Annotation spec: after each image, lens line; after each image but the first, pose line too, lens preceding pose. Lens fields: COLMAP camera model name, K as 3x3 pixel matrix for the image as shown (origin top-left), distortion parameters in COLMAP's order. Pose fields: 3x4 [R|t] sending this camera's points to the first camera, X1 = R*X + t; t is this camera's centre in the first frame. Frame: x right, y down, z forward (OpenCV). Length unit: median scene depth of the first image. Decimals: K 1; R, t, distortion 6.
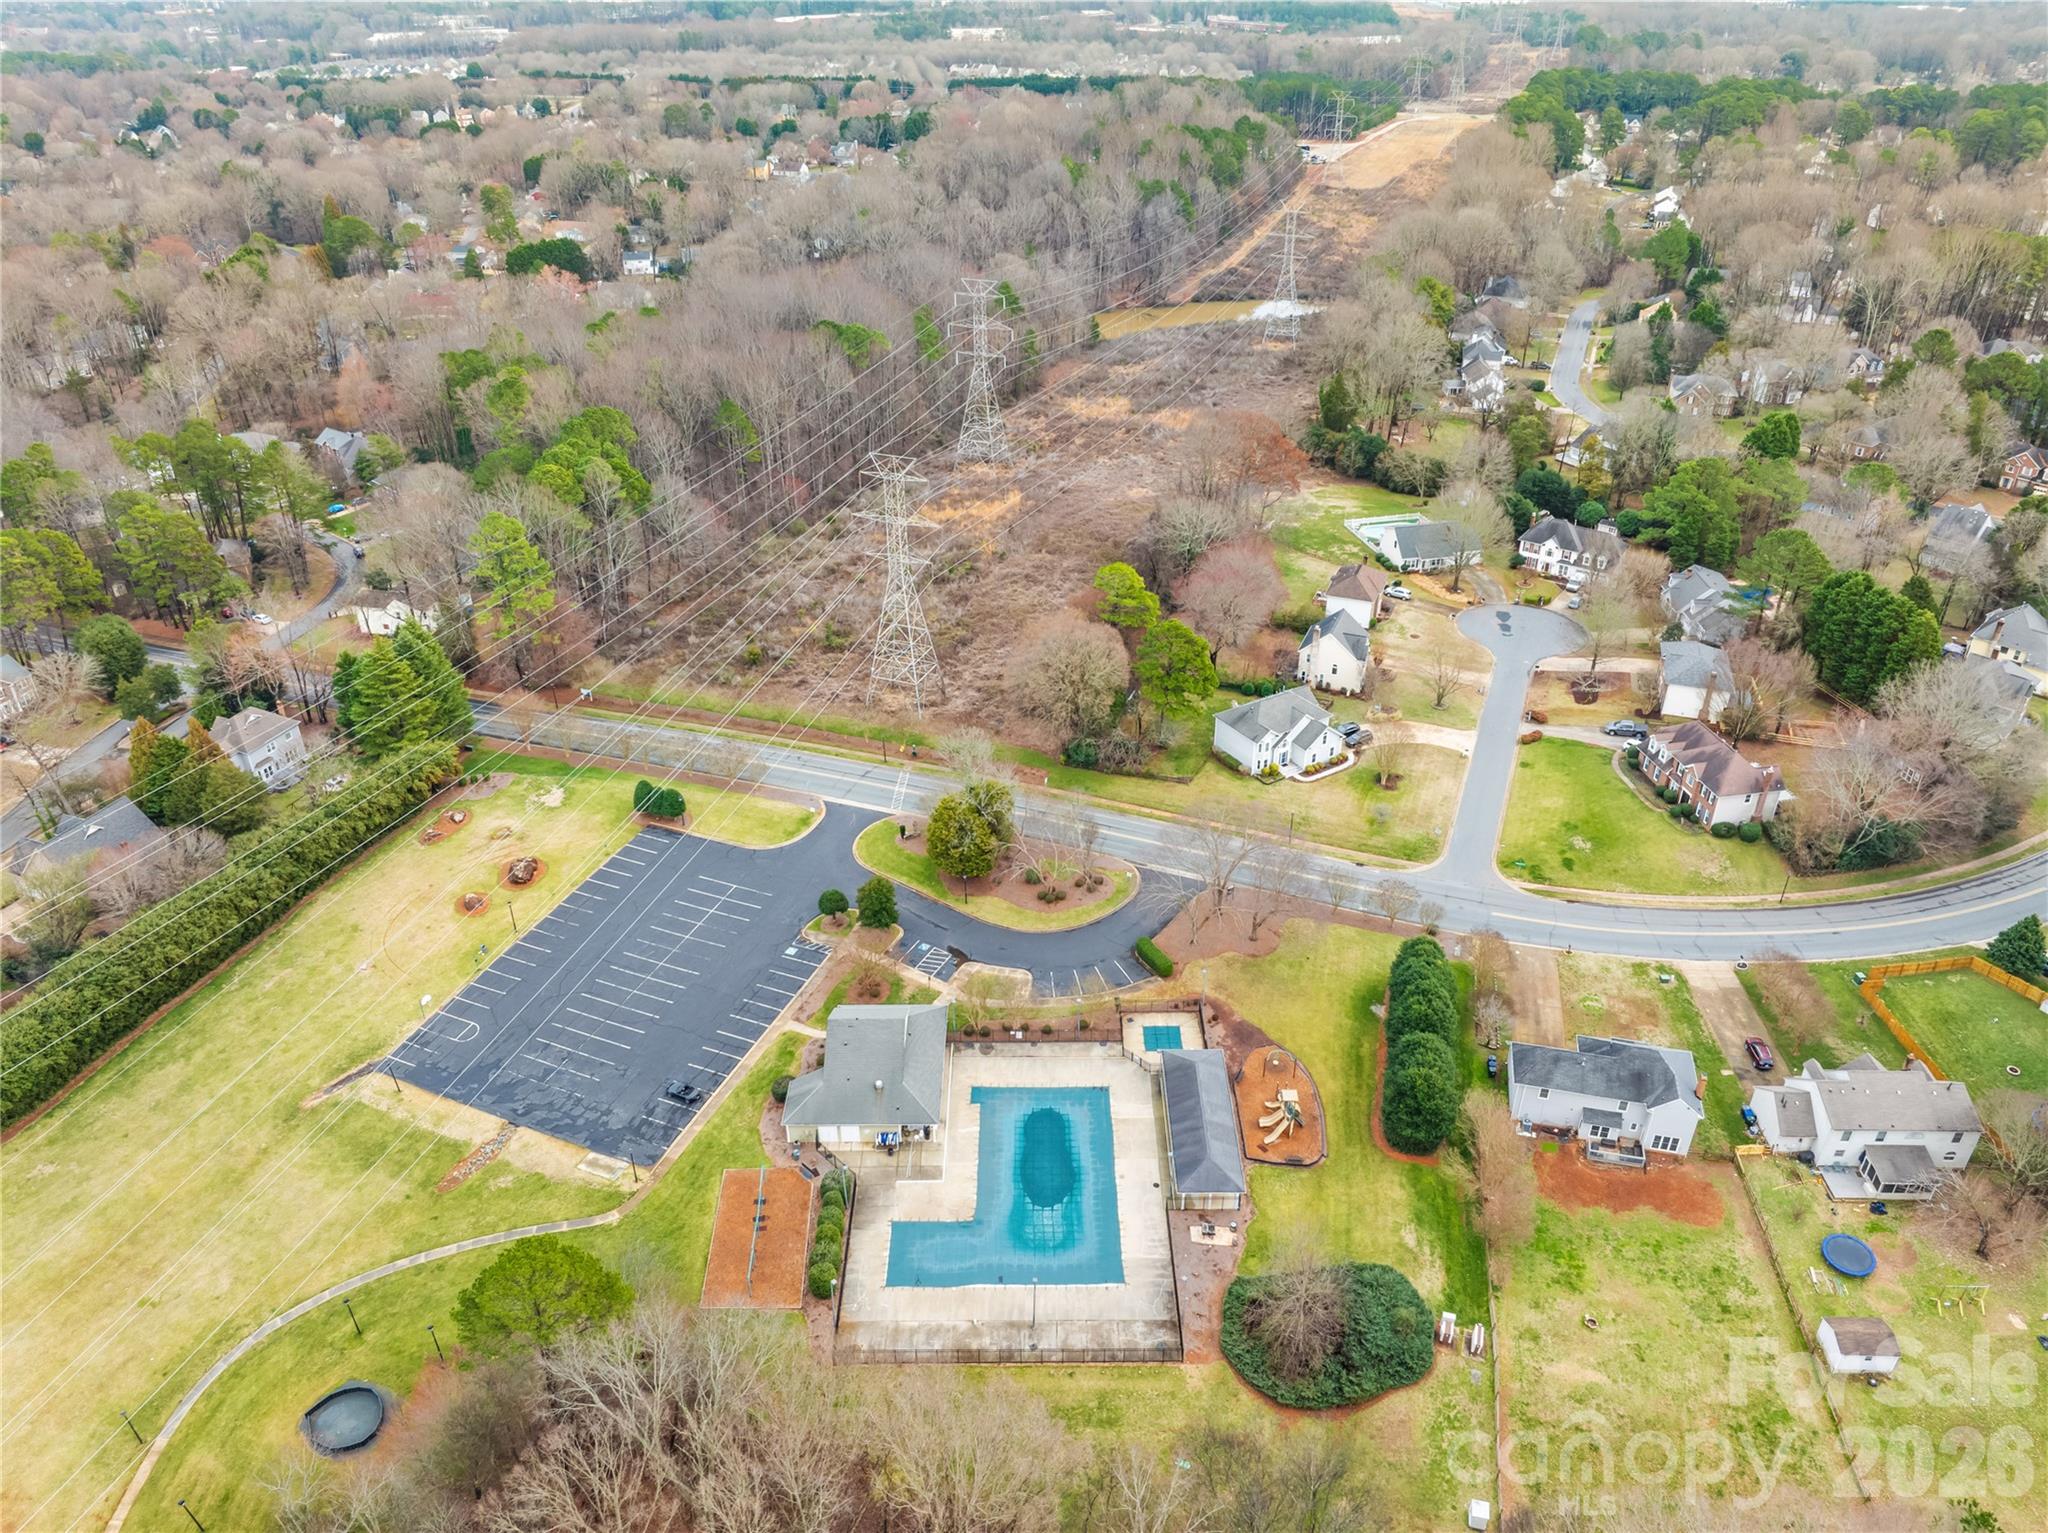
lens RADIAL K [[1449.4, 0, 1029.2], [0, 1449.4, 784.0], [0, 0, 1]] dist [-0.058784, 0.029702]
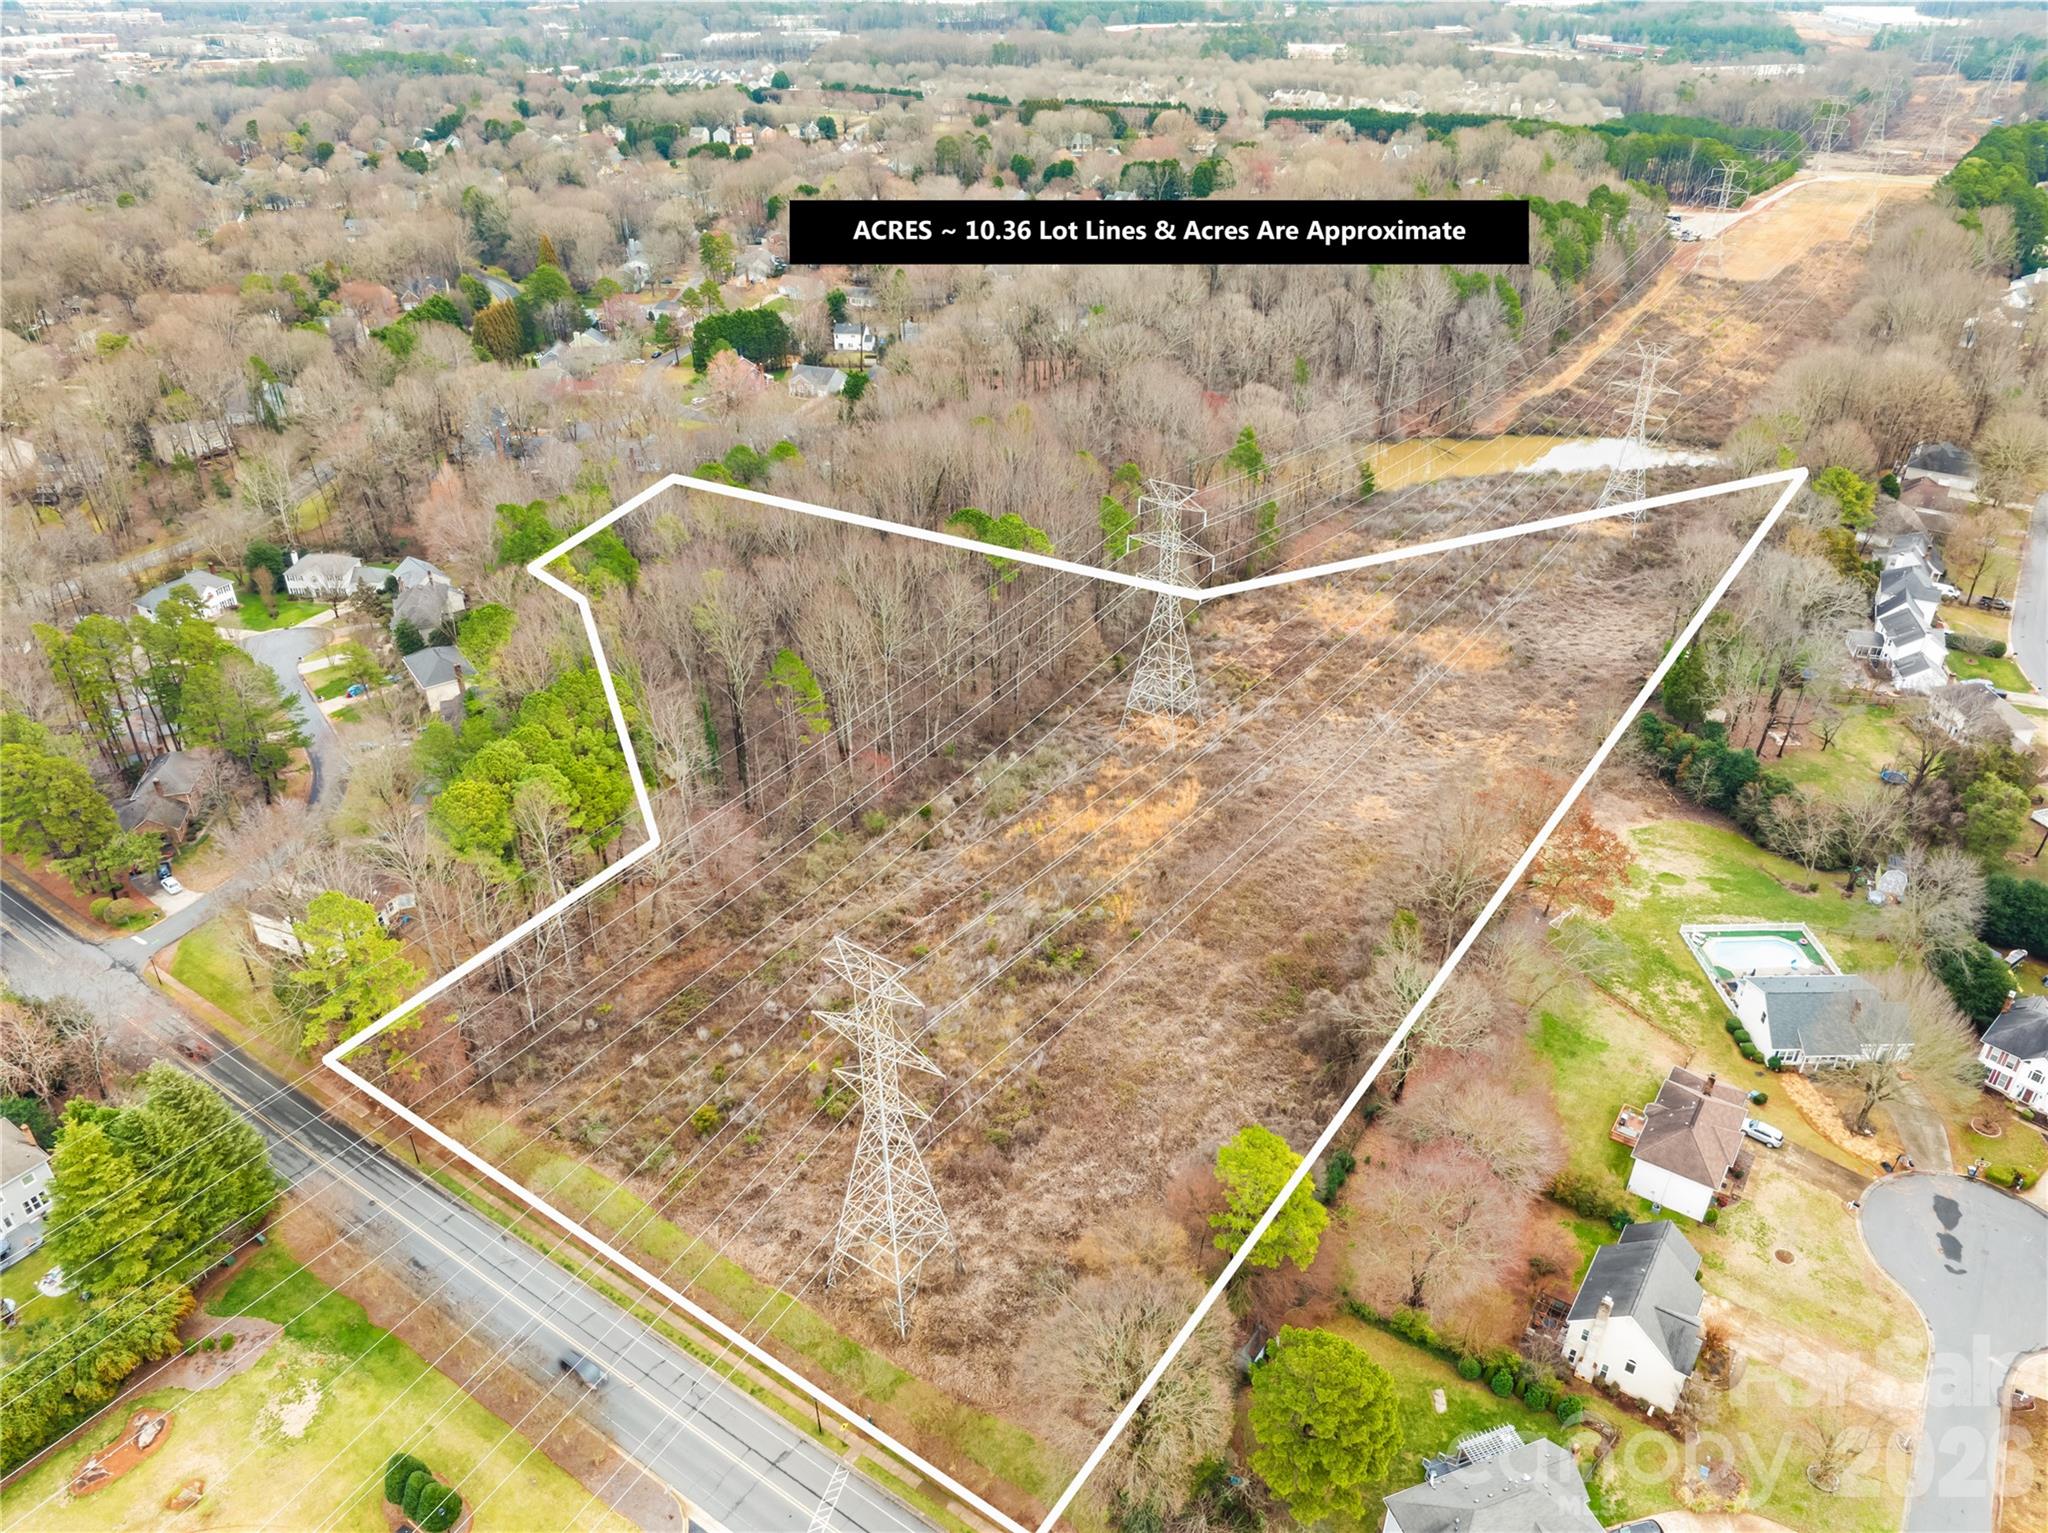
lens RADIAL K [[1449.4, 0, 1024.2], [0, 1449.4, 769.6], [0, 0, 1]] dist [-0.058784, 0.029702]
pose [[0.974951, 0.113071, -0.191535, 0.050005], [-0.114400, 0.993426, 0.004140, -0.230145], [0.190744, 0.017875, 0.981477, 0.329573]]
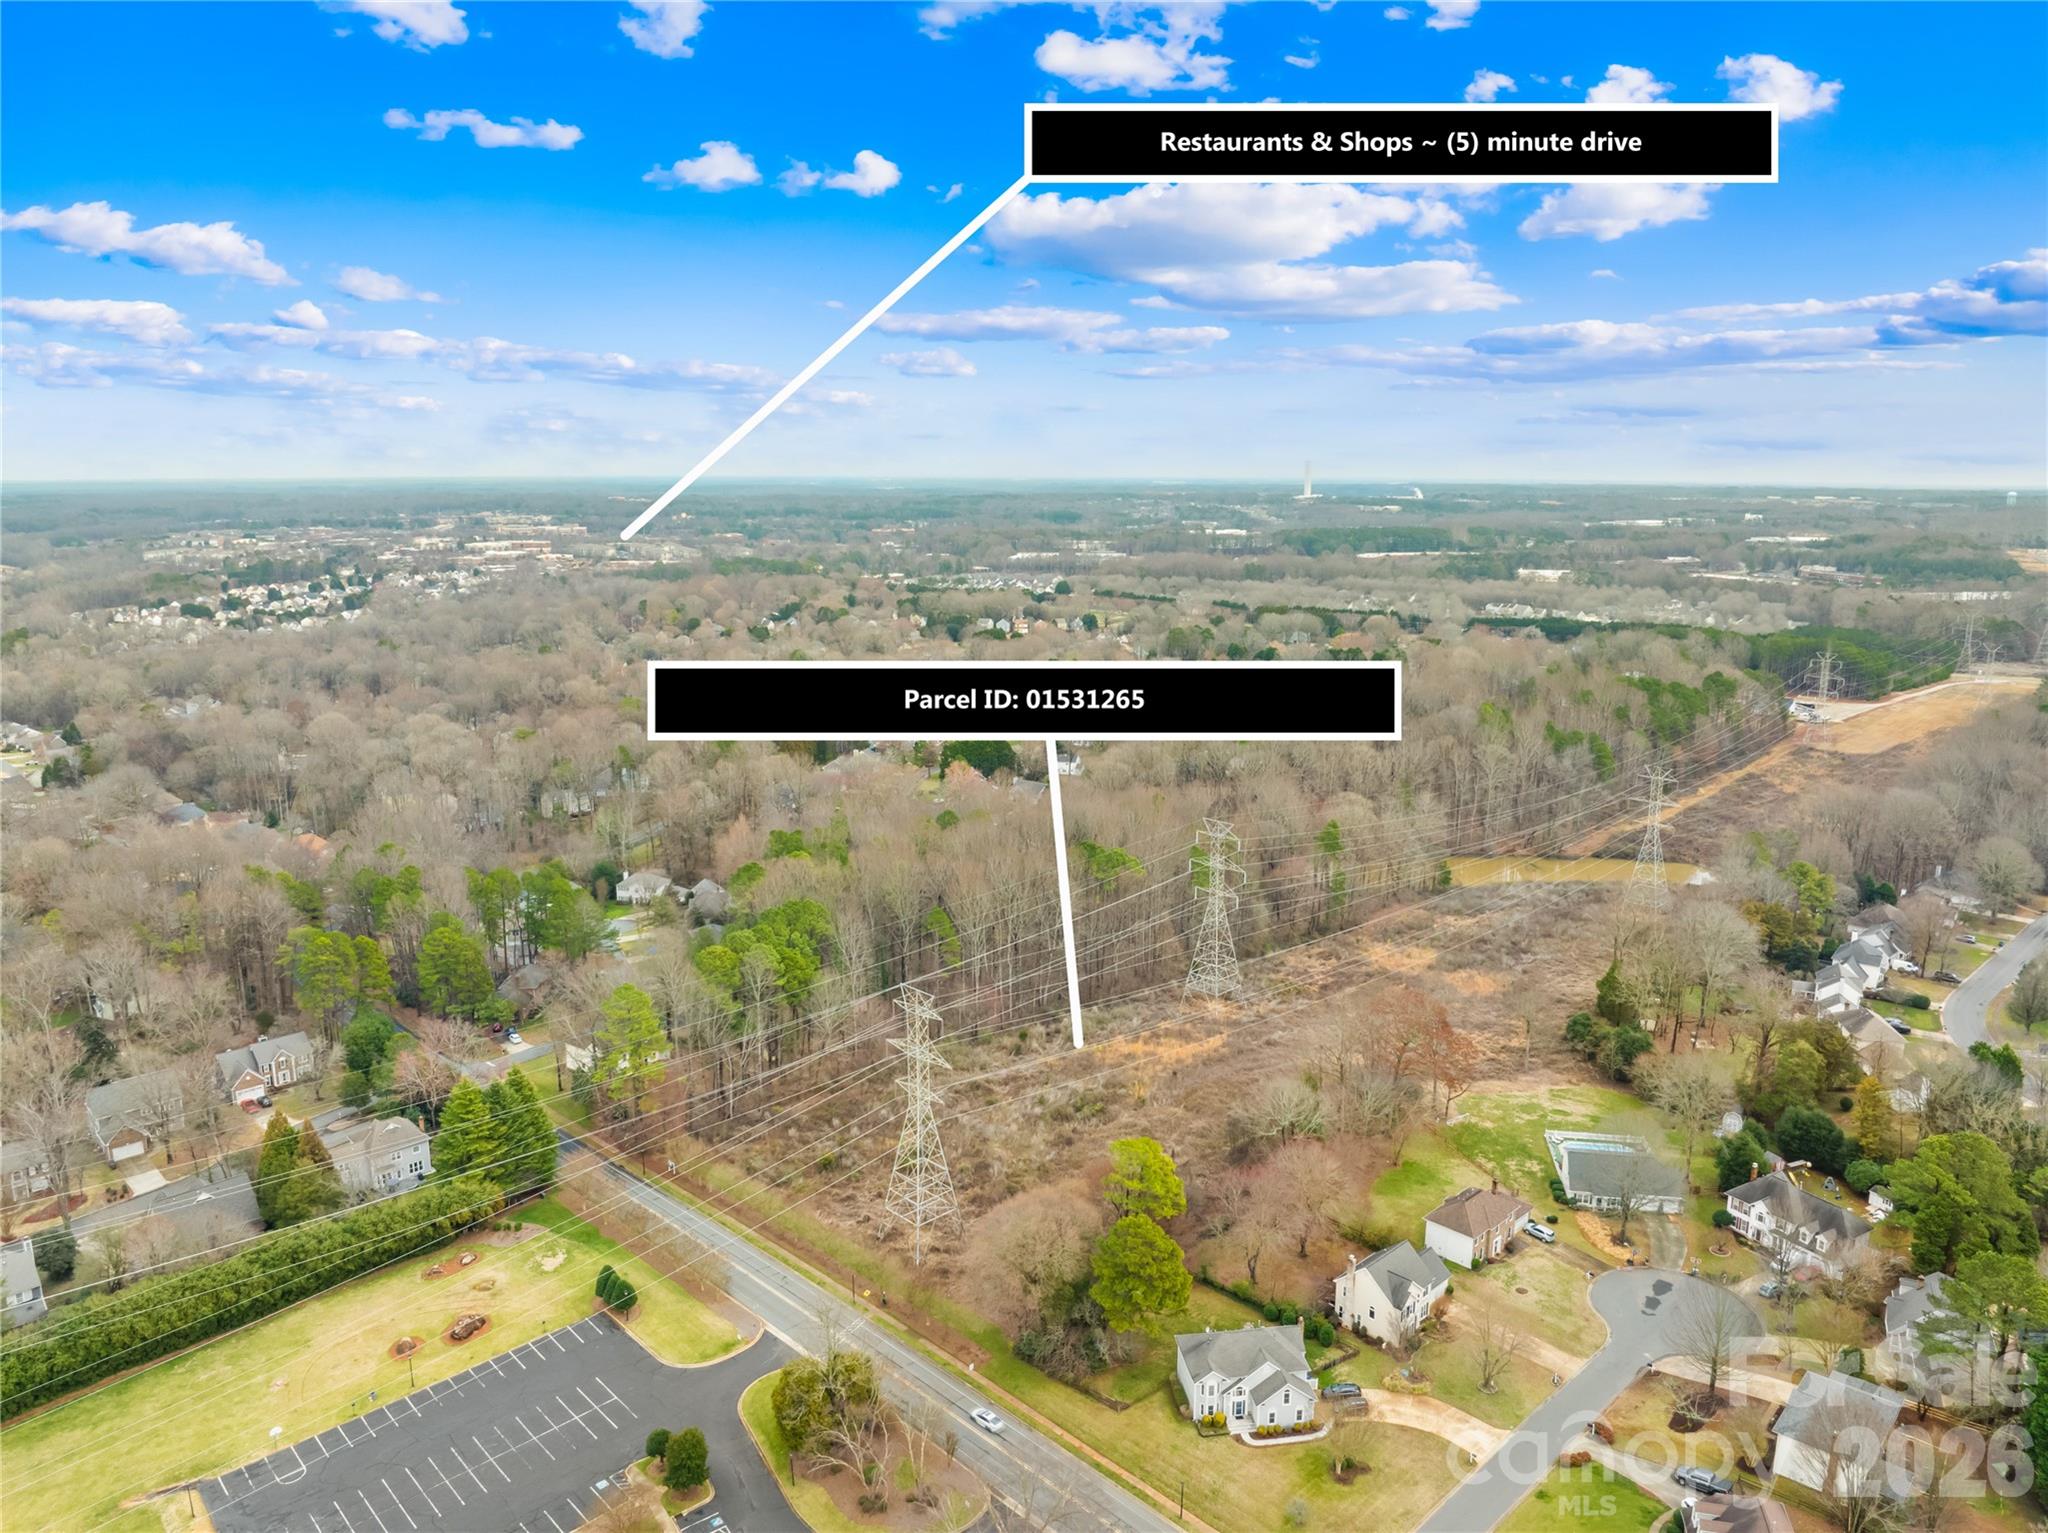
lens RADIAL K [[1449.4, 0, 1023.0], [0, 1449.4, 753.0], [0, 0, 1]] dist [-0.058784, 0.029702]
pose [[0.911050, 0.082290, -0.403999, 0.272859], [-0.216003, 0.929904, -0.297694, -0.072647], [0.351183, 0.358480, 0.864964, 0.068083]]
